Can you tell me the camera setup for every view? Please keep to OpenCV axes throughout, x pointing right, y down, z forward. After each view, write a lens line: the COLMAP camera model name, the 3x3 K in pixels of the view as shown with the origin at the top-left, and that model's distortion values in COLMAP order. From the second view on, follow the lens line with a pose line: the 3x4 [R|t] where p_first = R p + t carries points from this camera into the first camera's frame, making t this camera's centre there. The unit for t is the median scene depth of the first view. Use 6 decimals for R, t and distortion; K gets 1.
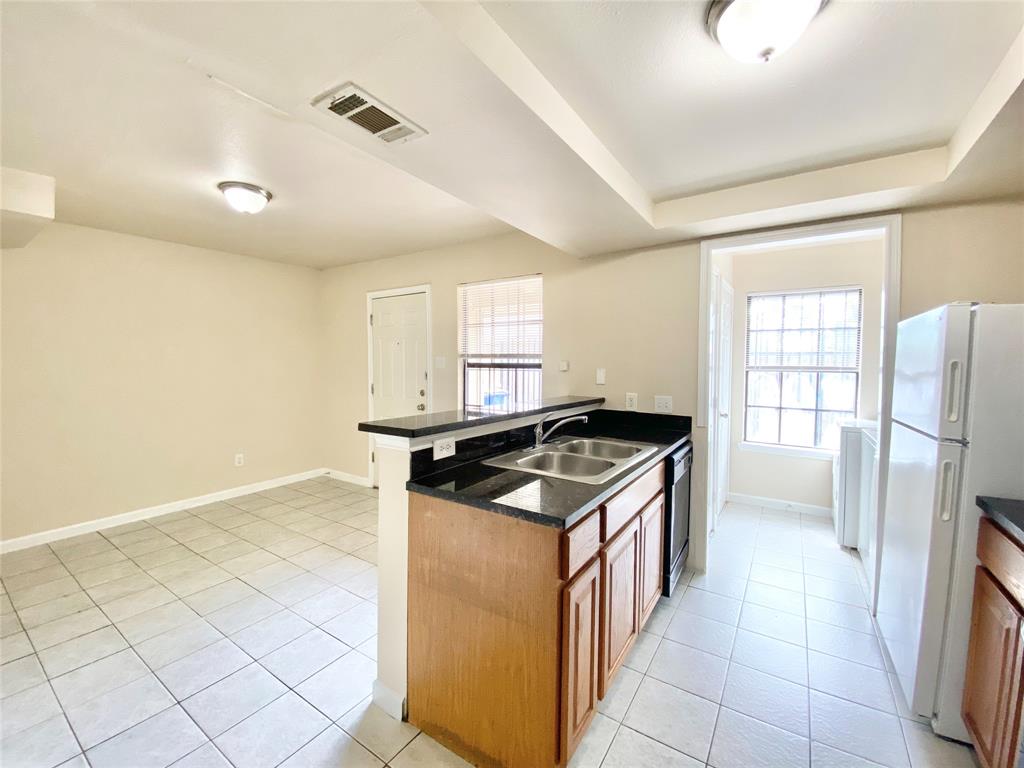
lens RADIAL K [[420.1, 0, 511.8], [0, 420.1, 377.3], [0, 0, 1]] dist [-0.001126, -0.000359]
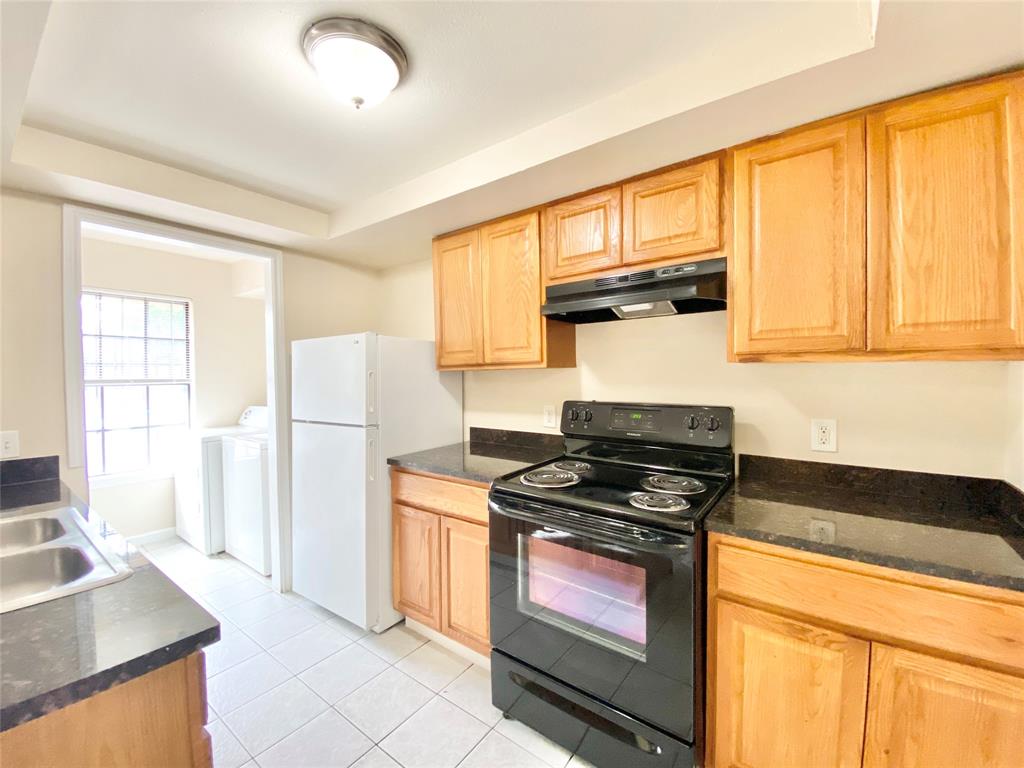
lens RADIAL K [[423.5, 0, 511.7], [0, 423.5, 378.7], [0, 0, 1]] dist [0.024378, -0.021667]
pose [[0.049635, -0.021511, 0.998536, -0.155336], [0.045891, 0.998761, 0.019235, -0.007591], [-0.997713, 0.044869, 0.050561, 0.161228]]
